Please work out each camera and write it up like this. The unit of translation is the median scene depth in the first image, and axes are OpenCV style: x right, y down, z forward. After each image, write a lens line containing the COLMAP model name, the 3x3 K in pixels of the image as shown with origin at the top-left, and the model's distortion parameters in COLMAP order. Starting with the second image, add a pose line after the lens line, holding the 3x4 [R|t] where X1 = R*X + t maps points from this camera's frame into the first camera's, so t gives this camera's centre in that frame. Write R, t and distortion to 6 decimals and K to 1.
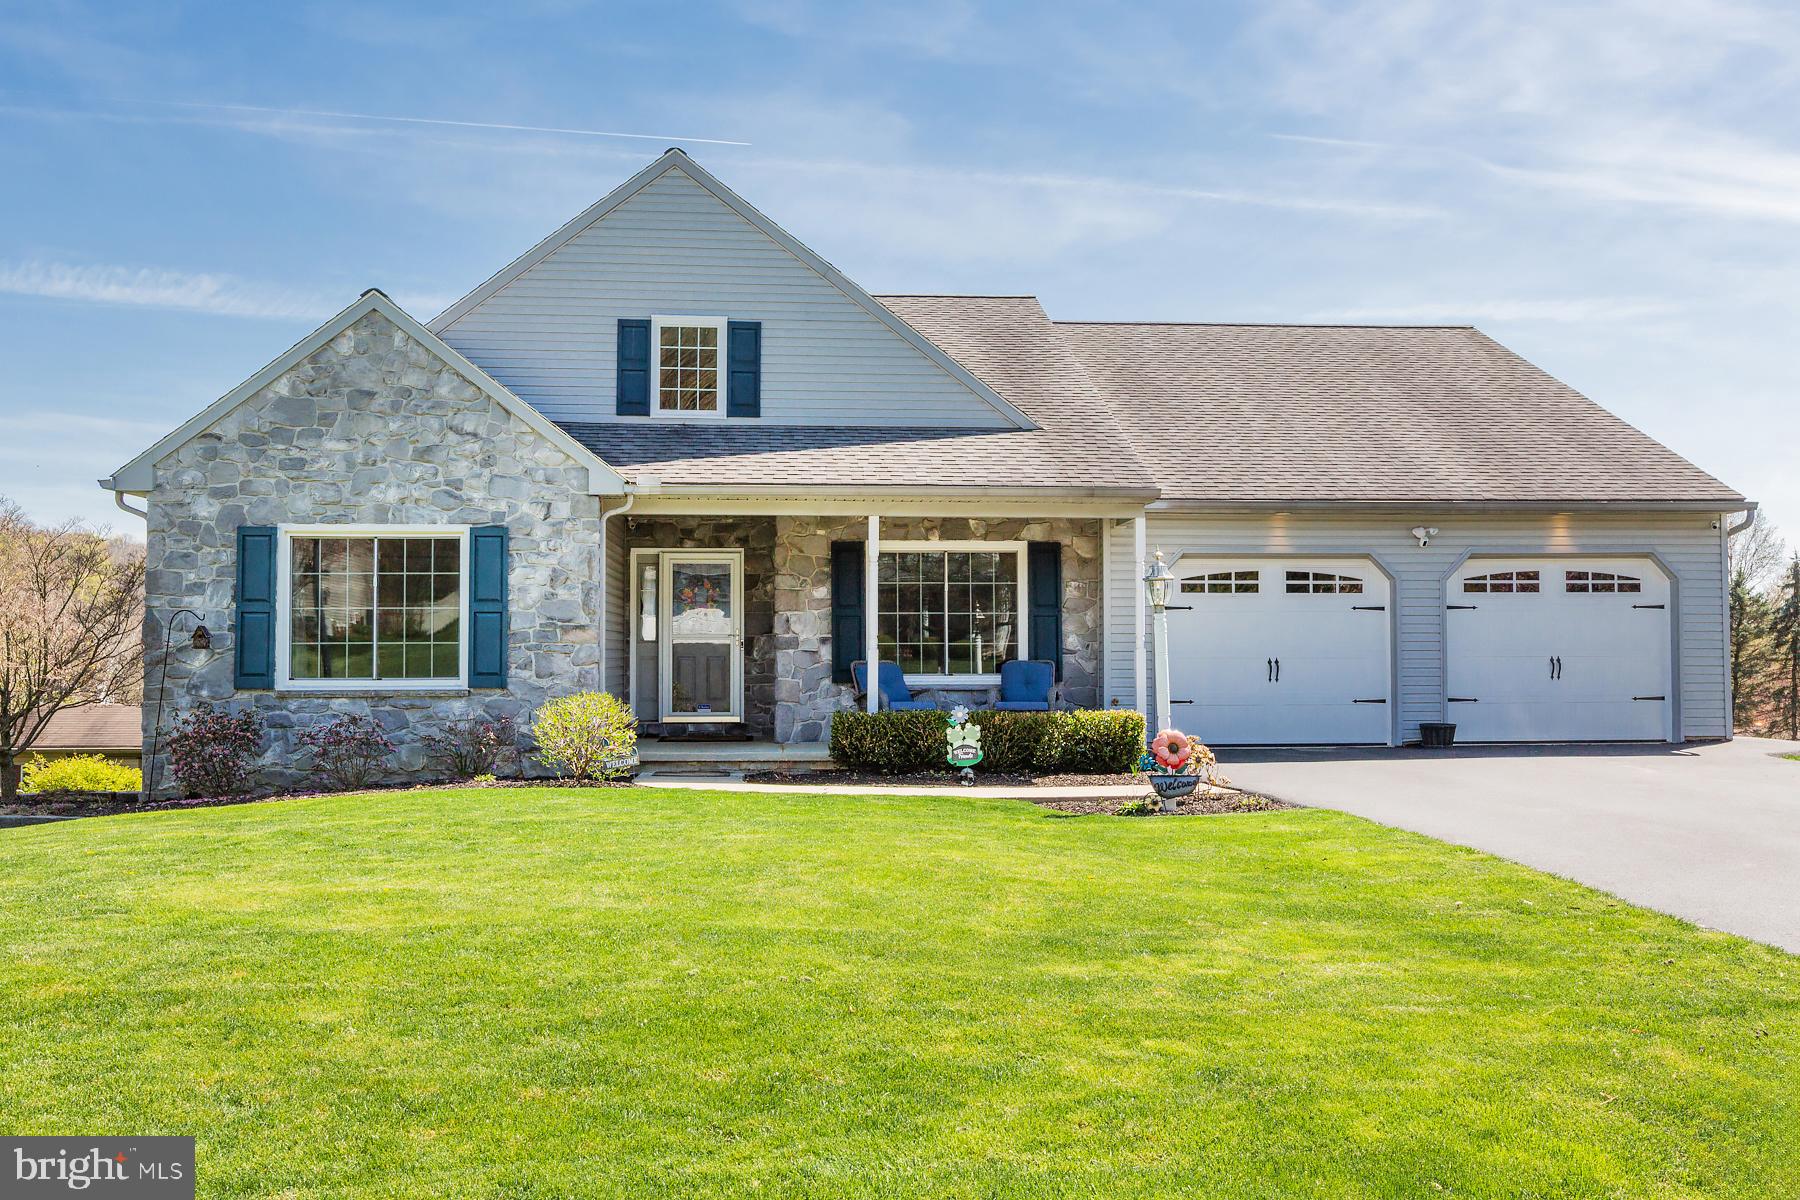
lens RADIAL K [[1556.8, 0, 900.0], [0, 1556.8, 600.0], [0, 0, 1]] dist [0.001430, 0.001447]
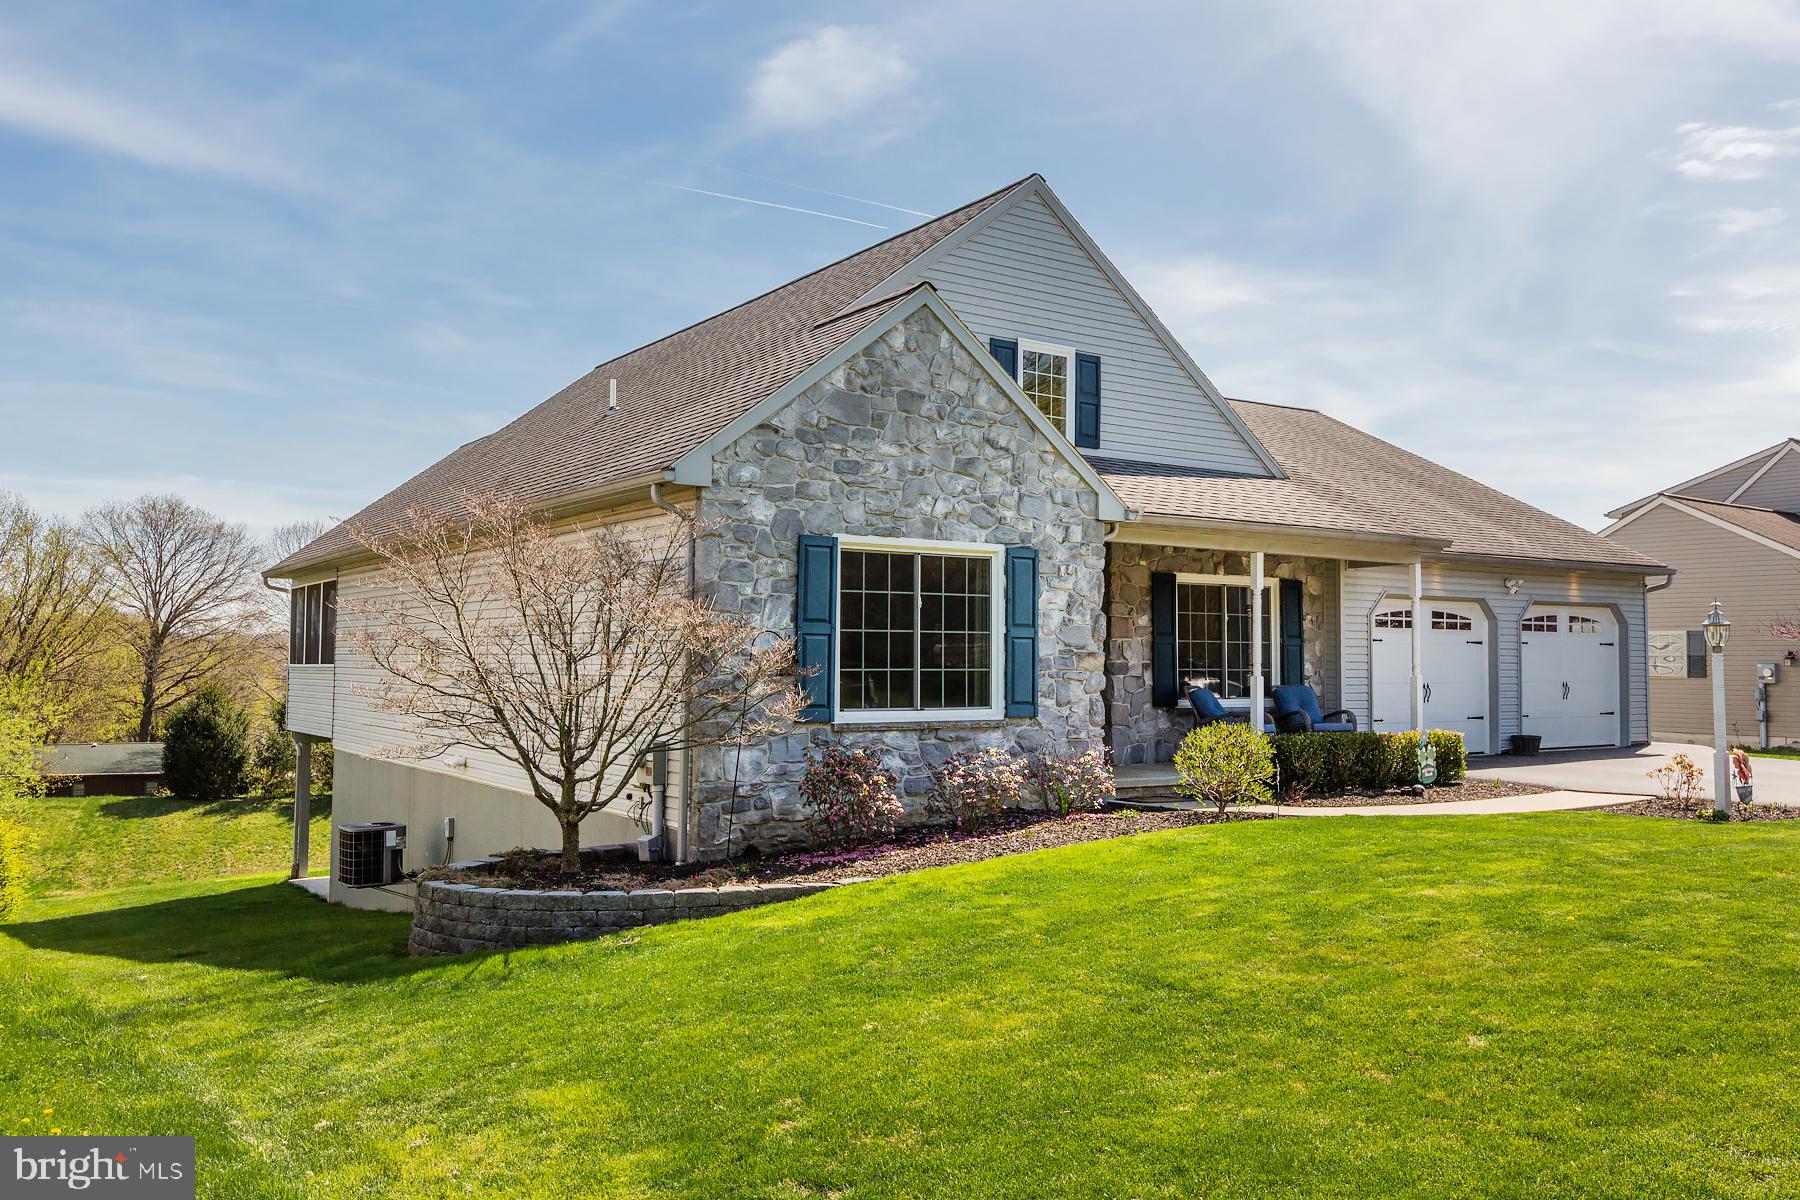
lens RADIAL K [[1409.5, 0, 900.0], [0, 1409.5, 600.0], [0, 0, 1]] dist [0.007778, 0.006435]
pose [[0.872672, 0.029232, 0.487430, -0.746065], [-0.026044, 0.999572, -0.013319, -0.001852], [-0.487611, -0.001072, 0.873060, 0.283823]]
